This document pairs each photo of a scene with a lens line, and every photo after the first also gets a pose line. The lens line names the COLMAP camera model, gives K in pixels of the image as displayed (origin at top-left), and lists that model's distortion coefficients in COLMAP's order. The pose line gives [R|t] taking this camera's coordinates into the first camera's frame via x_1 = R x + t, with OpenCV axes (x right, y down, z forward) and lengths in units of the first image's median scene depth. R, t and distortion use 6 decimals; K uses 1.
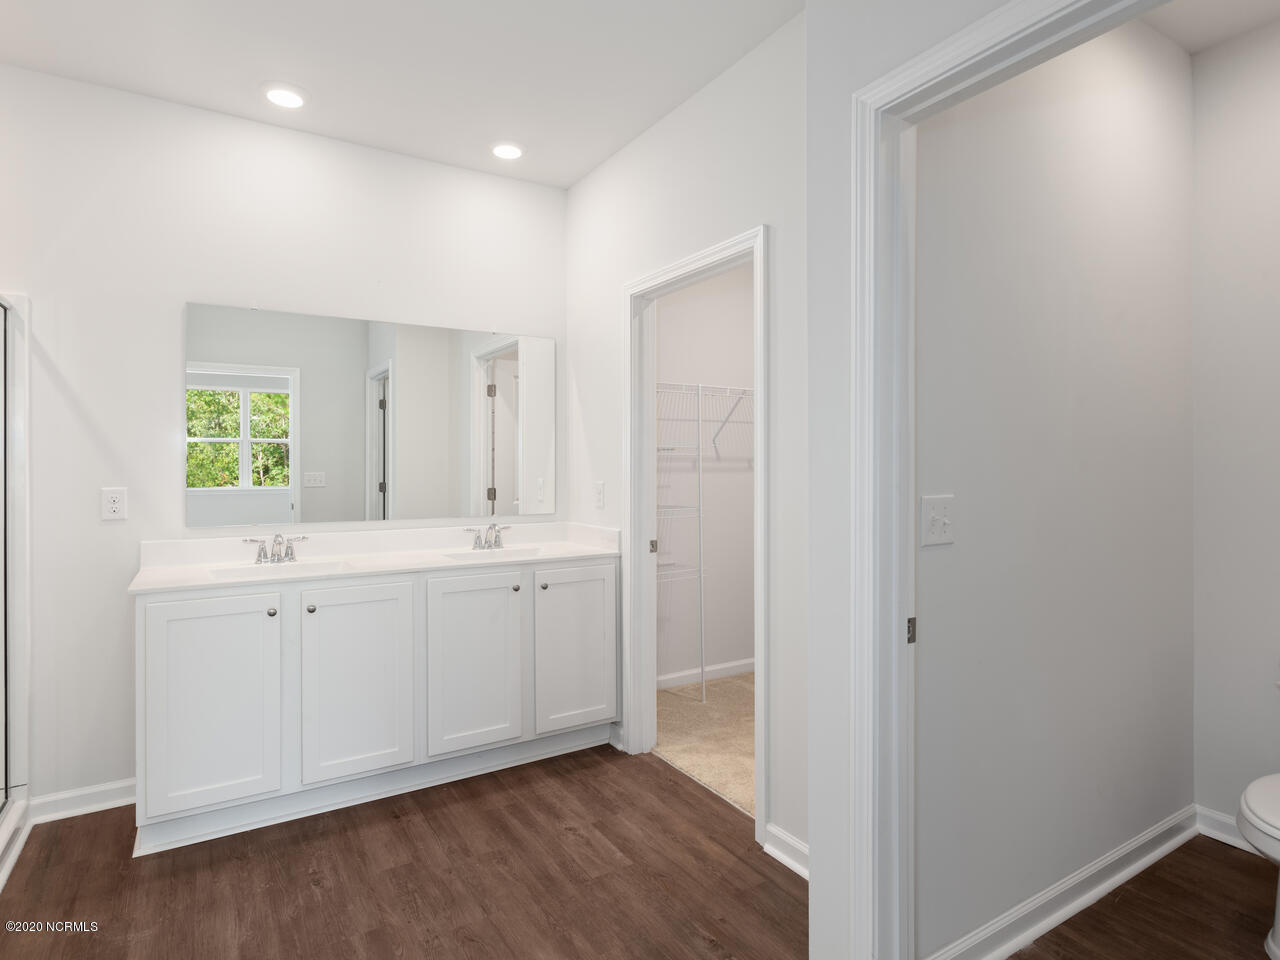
lens RADIAL K [[649.0, 0, 634.7], [0, 649.0, 460.2], [0, 0, 1]] dist [0.010695, -0.000931]
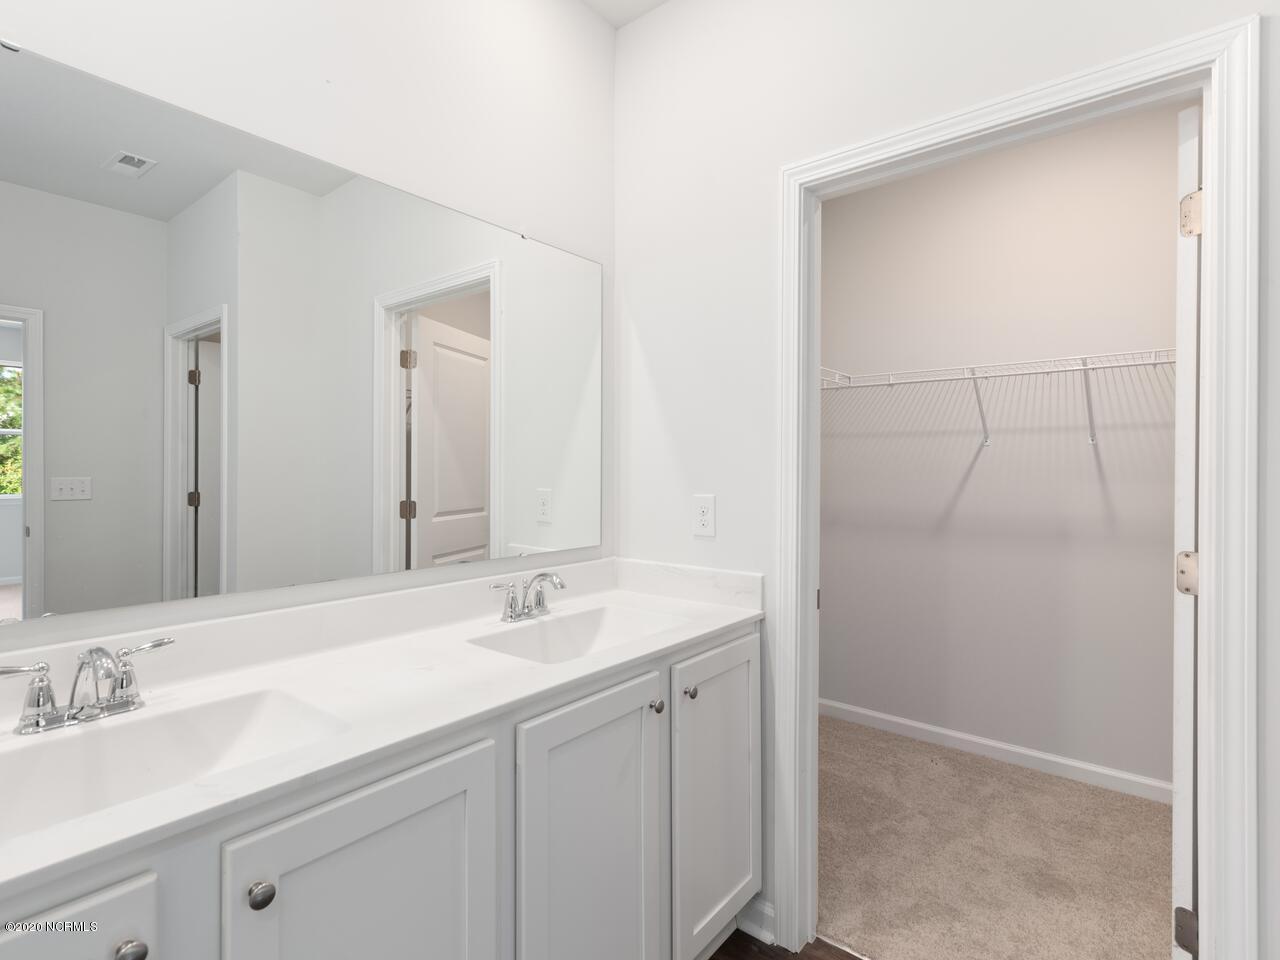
lens RADIAL K [[627.8, 0, 652.4], [0, 627.8, 469.7], [0, 0, 1]] dist [0.001483, 0.000339]
pose [[0.946846, 0.009866, 0.321536, -0.244771], [-0.011197, 0.999935, 0.002291, 0.006950], [-0.321493, -0.005770, 0.946894, 0.378071]]
